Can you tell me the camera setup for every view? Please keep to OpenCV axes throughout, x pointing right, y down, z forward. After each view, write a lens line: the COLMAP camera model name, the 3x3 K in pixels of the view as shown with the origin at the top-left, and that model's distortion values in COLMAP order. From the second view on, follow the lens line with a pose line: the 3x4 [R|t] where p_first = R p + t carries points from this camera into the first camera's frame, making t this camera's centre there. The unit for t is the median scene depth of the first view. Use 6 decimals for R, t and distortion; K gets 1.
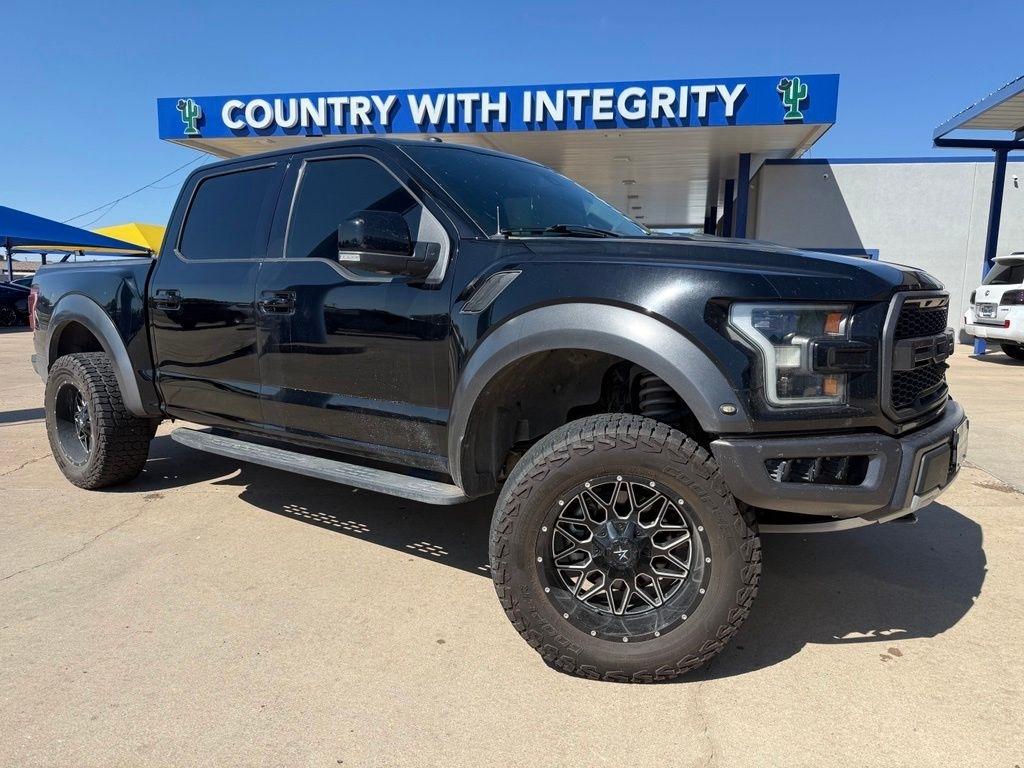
lens RADIAL K [[721.6, 0, 514.0], [0, 721.6, 394.1], [0, 0, 1]] dist [0.016884, -0.018756]
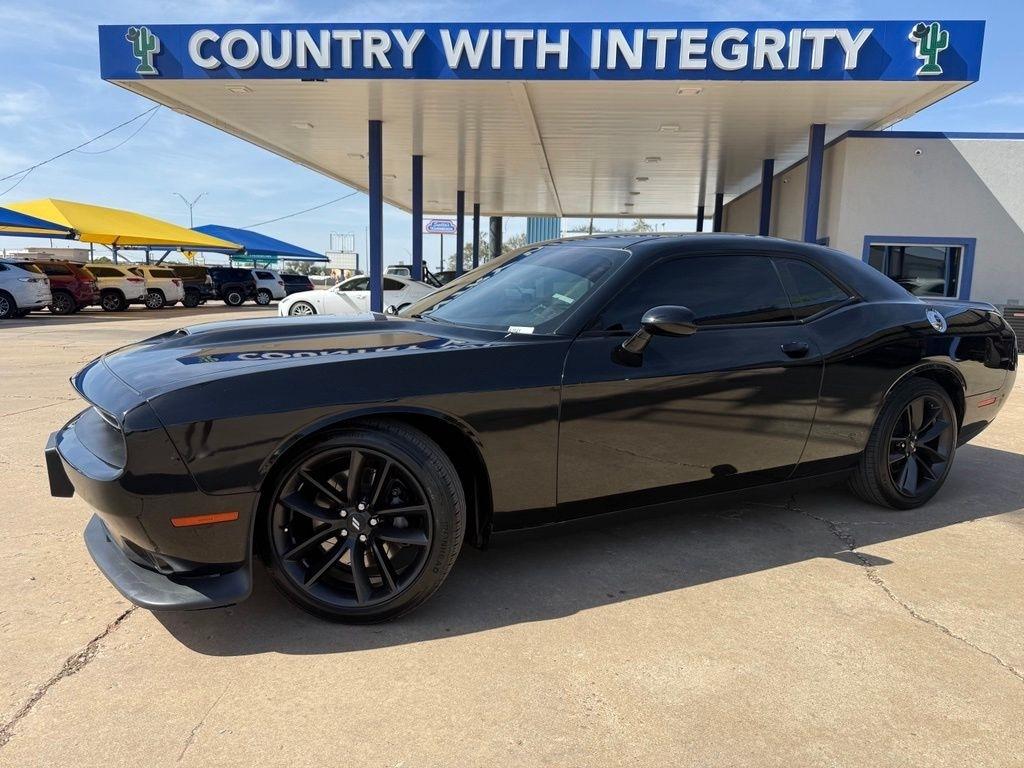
lens RADIAL K [[721.6, 0, 509.1], [0, 721.6, 387.0], [0, 0, 1]] dist [0.016884, -0.018756]
pose [[0.994880, -0.005677, 0.100899, -0.156523], [0.005904, 0.999981, -0.001946, -0.026722], [-0.100886, 0.002531, 0.994895, 0.219797]]
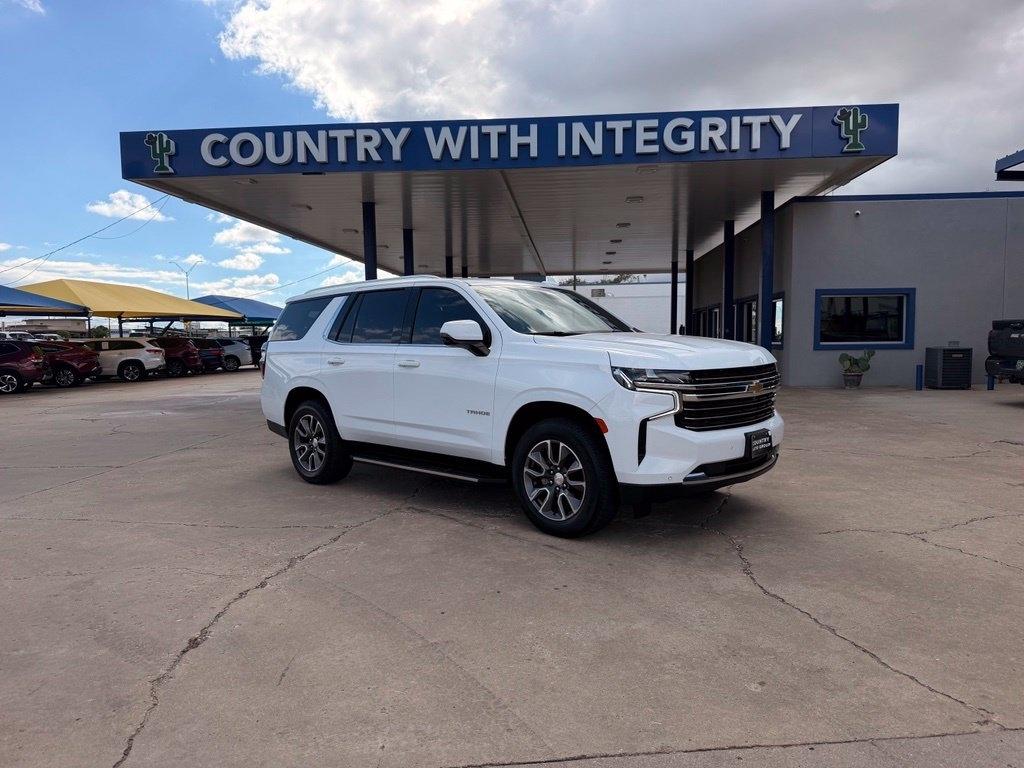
lens RADIAL K [[721.6, 0, 509.5], [0, 721.6, 384.8], [0, 0, 1]] dist [0.016884, -0.018756]
pose [[0.993104, -0.037160, 0.111190, -0.155874], [0.045671, 0.996137, -0.075008, -0.028757], [-0.107973, 0.079569, 0.990964, 0.139316]]
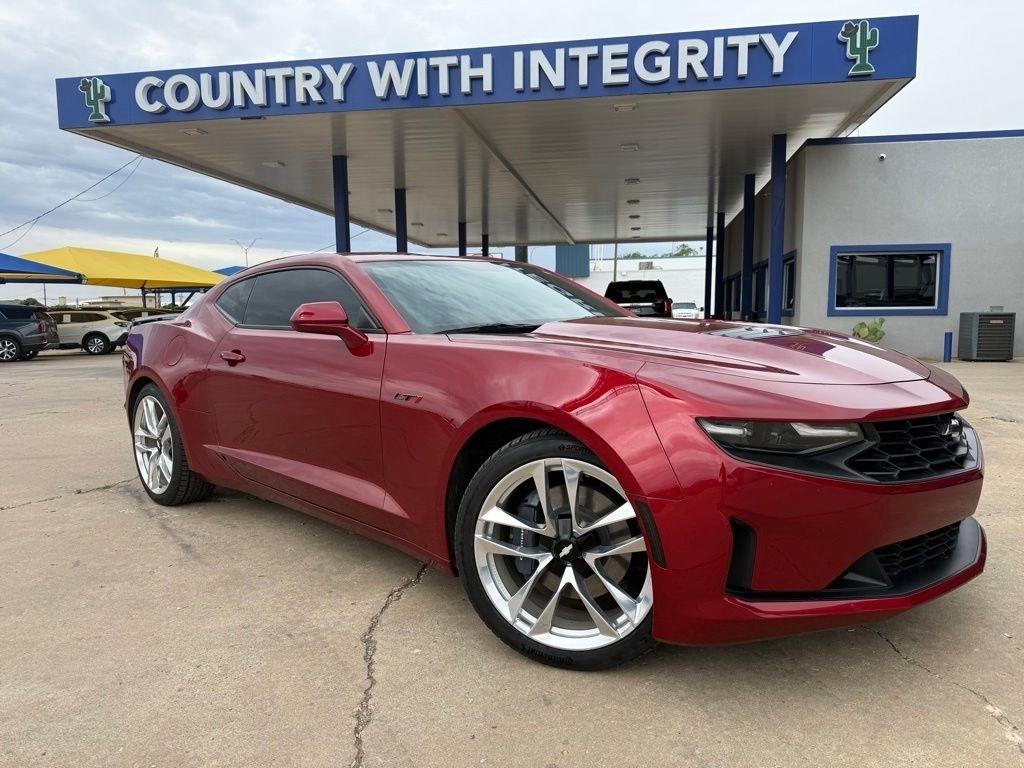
lens RADIAL K [[721.6, 0, 510.9], [0, 721.6, 384.5], [0, 0, 1]] dist [0.016884, -0.018756]
pose [[0.999414, -0.028246, 0.019328, -0.015009], [0.029188, 0.998306, -0.050321, -0.016278], [-0.017874, 0.050856, 0.998546, 0.226833]]
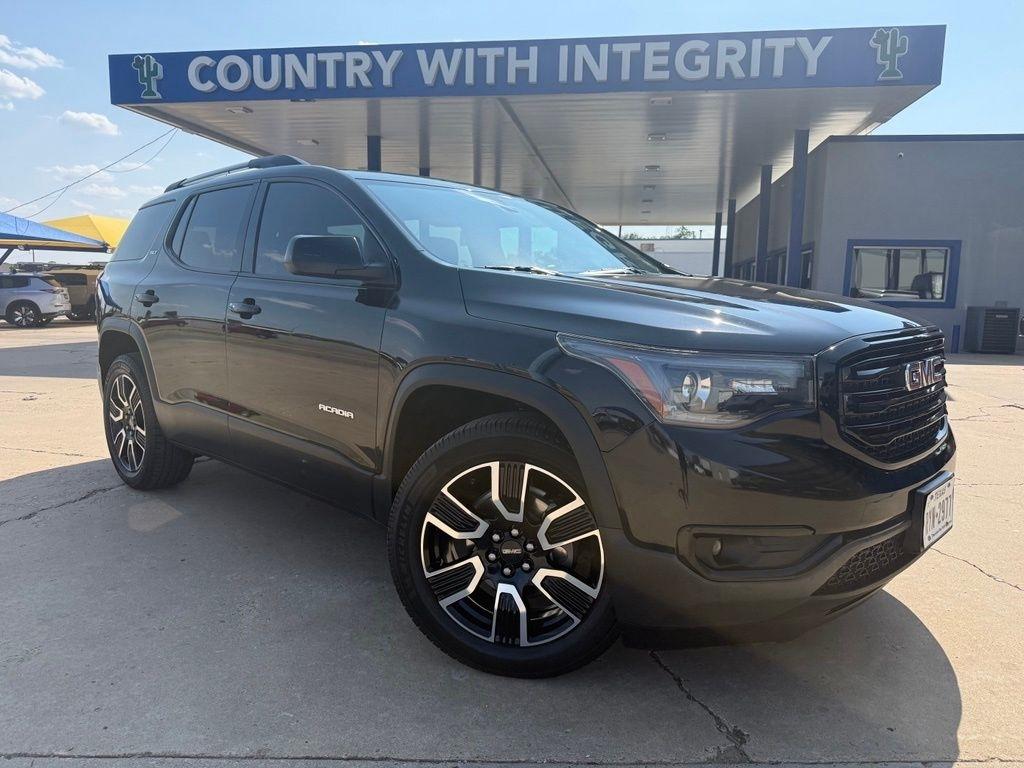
lens RADIAL K [[721.6, 0, 512.2], [0, 721.6, 388.7], [0, 0, 1]] dist [0.016884, -0.018756]
pose [[0.999347, -0.004444, 0.035868, -0.070691], [0.004904, 0.999907, -0.012729, -0.016933], [-0.035808, 0.012896, 0.999275, 0.179919]]
